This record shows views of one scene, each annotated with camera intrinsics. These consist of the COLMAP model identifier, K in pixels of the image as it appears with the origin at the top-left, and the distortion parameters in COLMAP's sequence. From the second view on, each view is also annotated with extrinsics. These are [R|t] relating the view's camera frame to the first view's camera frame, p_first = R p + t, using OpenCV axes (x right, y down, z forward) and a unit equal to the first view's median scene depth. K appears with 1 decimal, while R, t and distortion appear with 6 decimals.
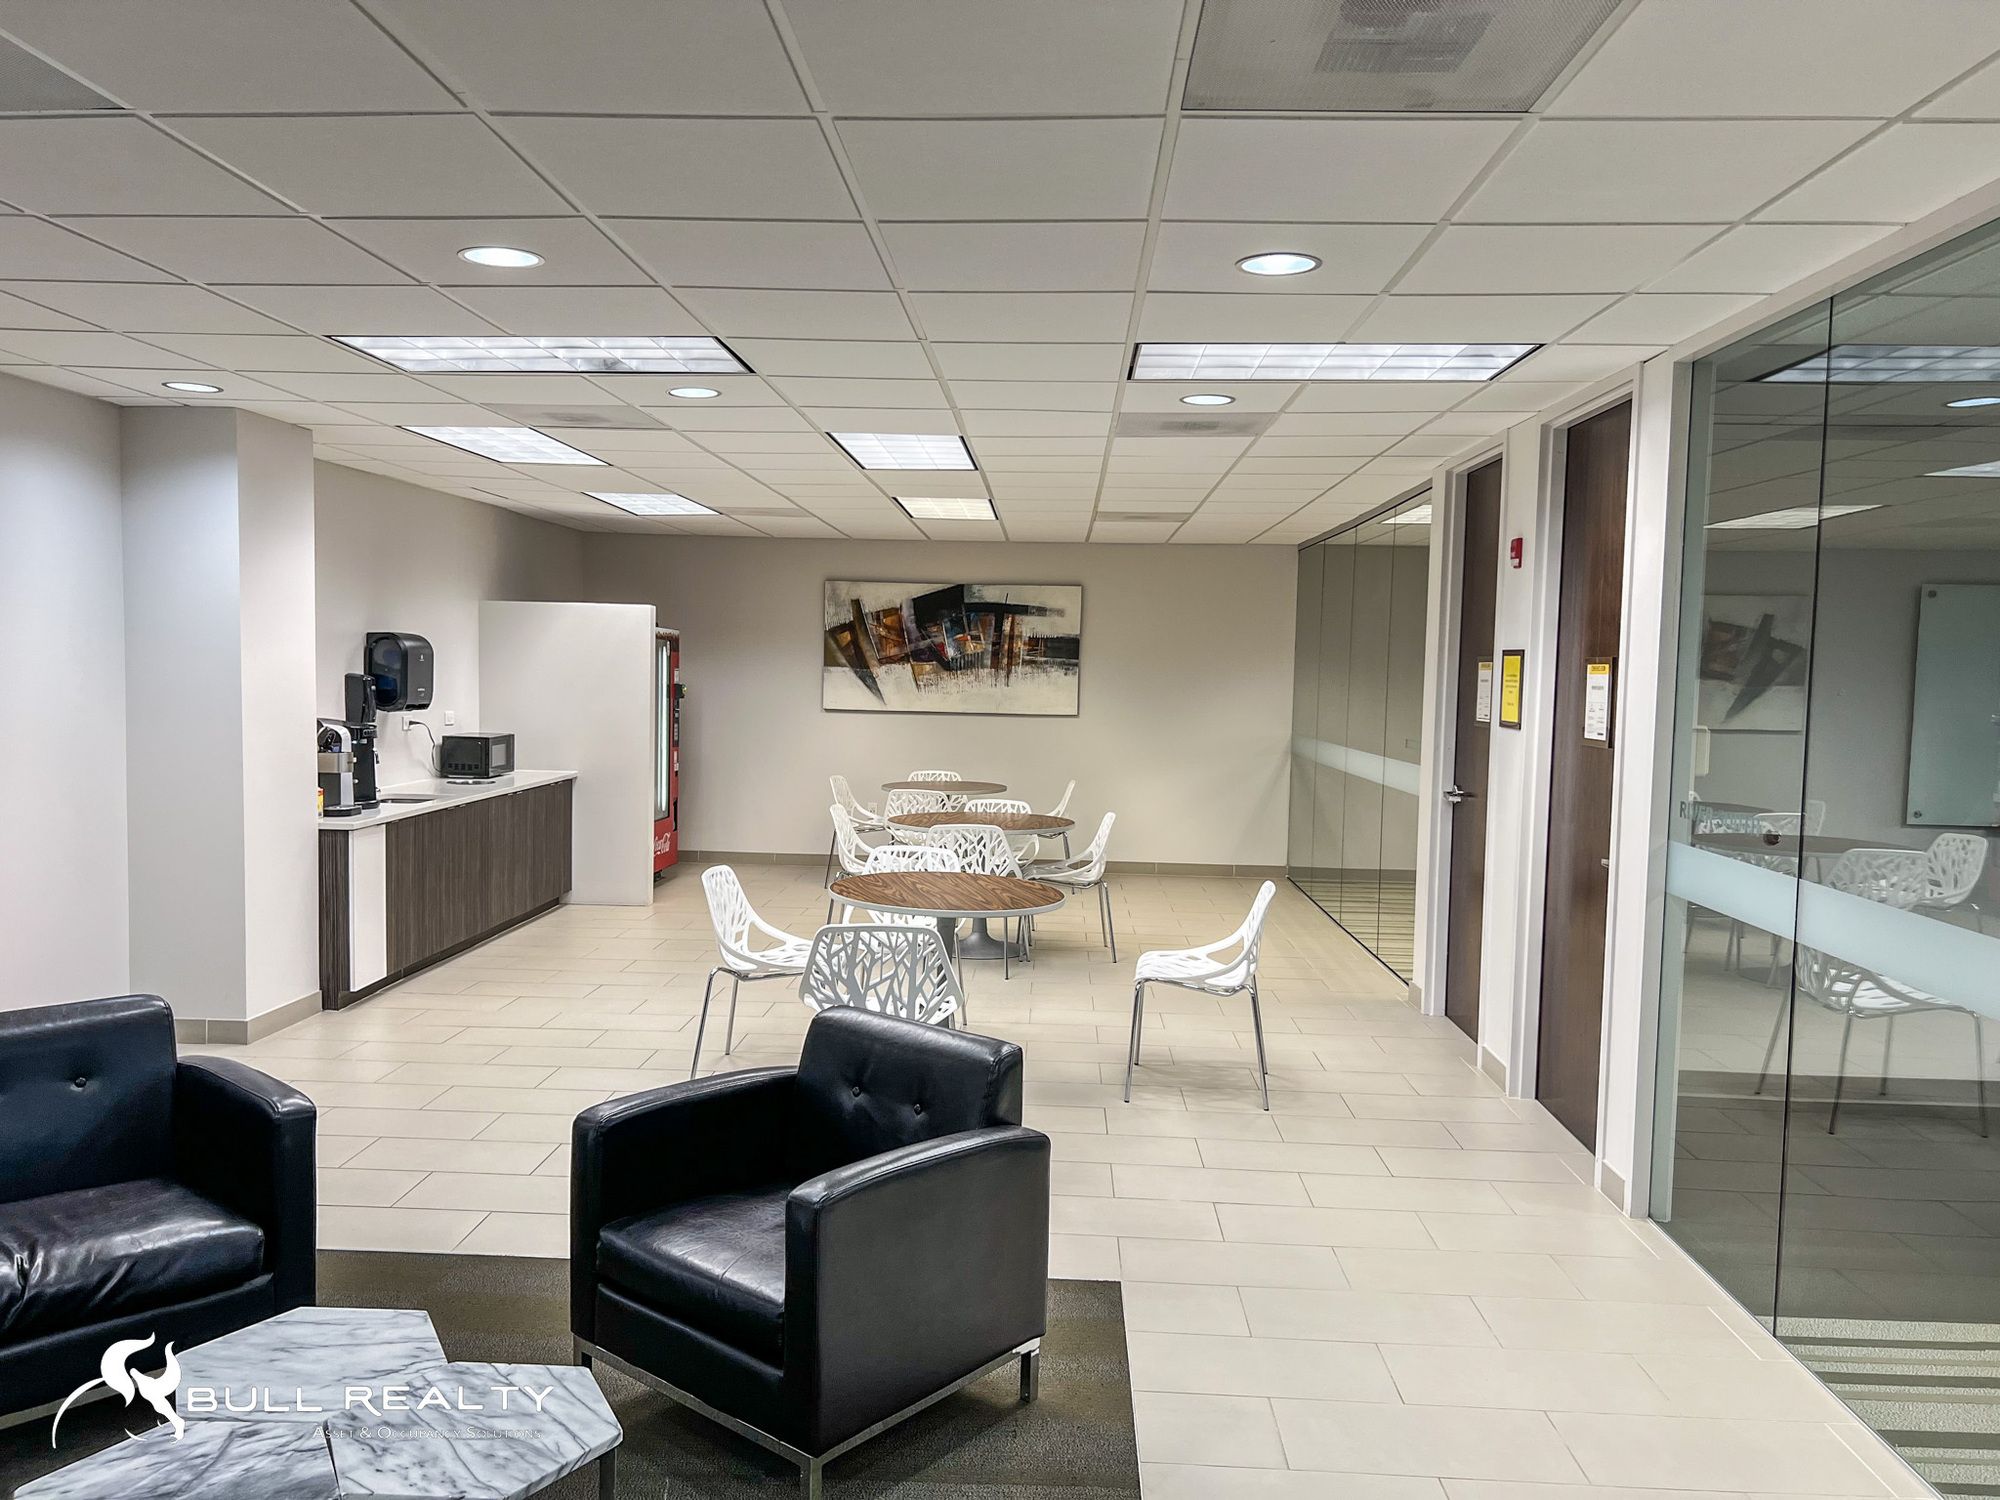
lens RADIAL K [[1504.0, 0, 1002.0], [0, 1504.0, 751.3], [0, 0, 1]] dist [0.066972, -0.074840]
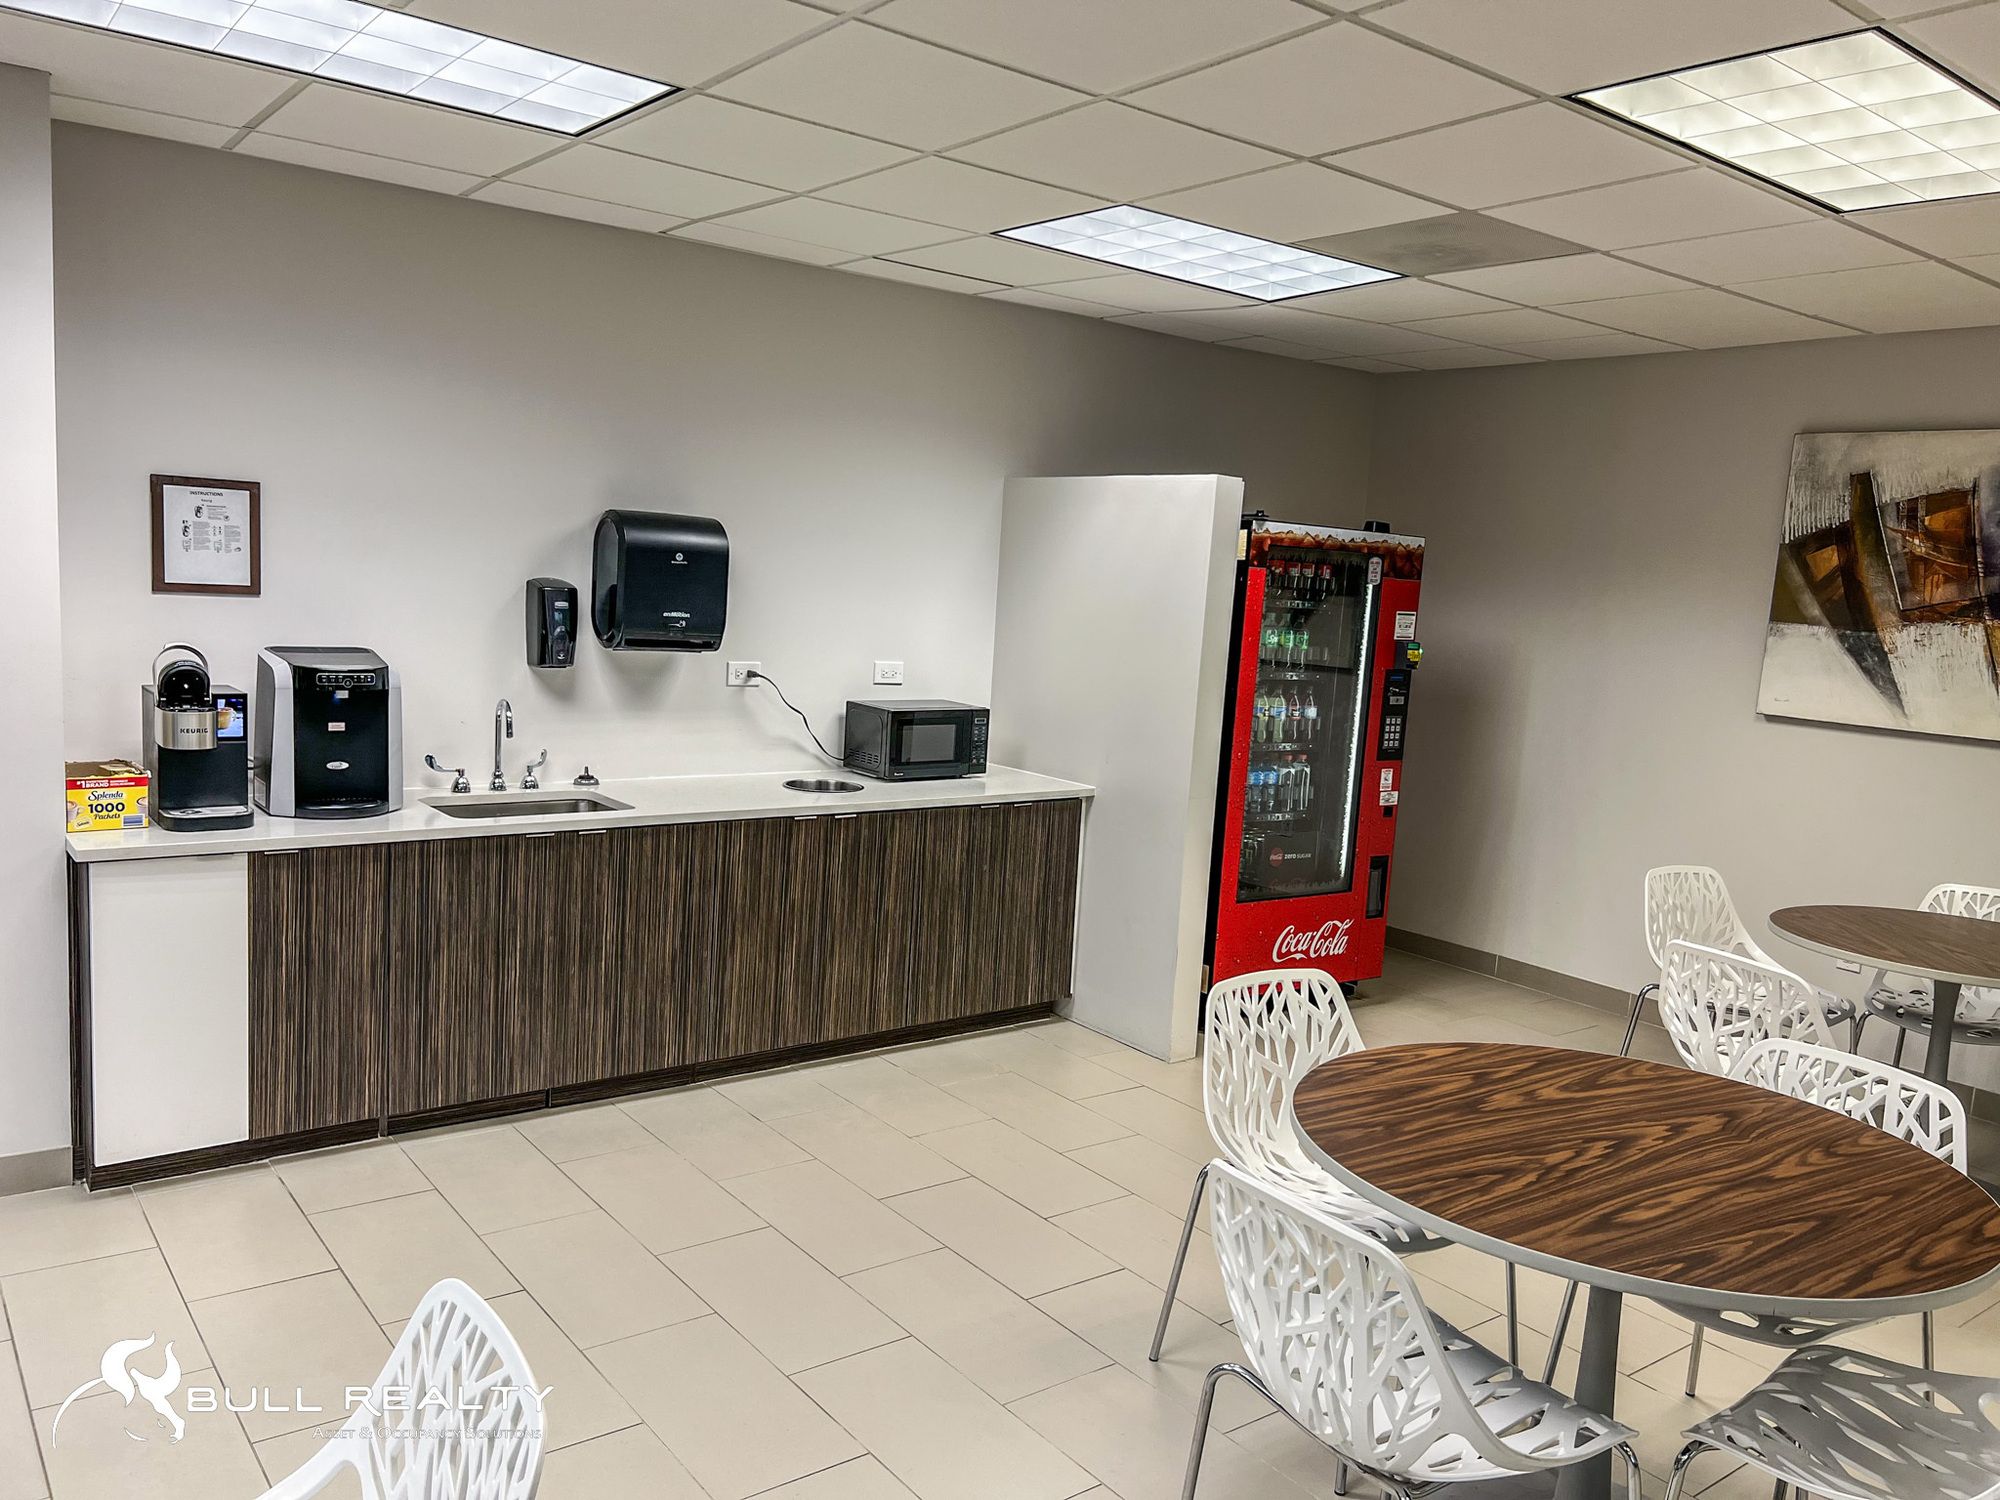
lens RADIAL K [[1504.0, 0, 992.2], [0, 1504.0, 757.7], [0, 0, 1]] dist [0.066972, -0.074840]
pose [[0.636419, 0.112994, -0.763022, 0.091009], [-0.089915, 0.993336, 0.072104, -0.027478], [0.766085, 0.022718, 0.642338, 0.520140]]
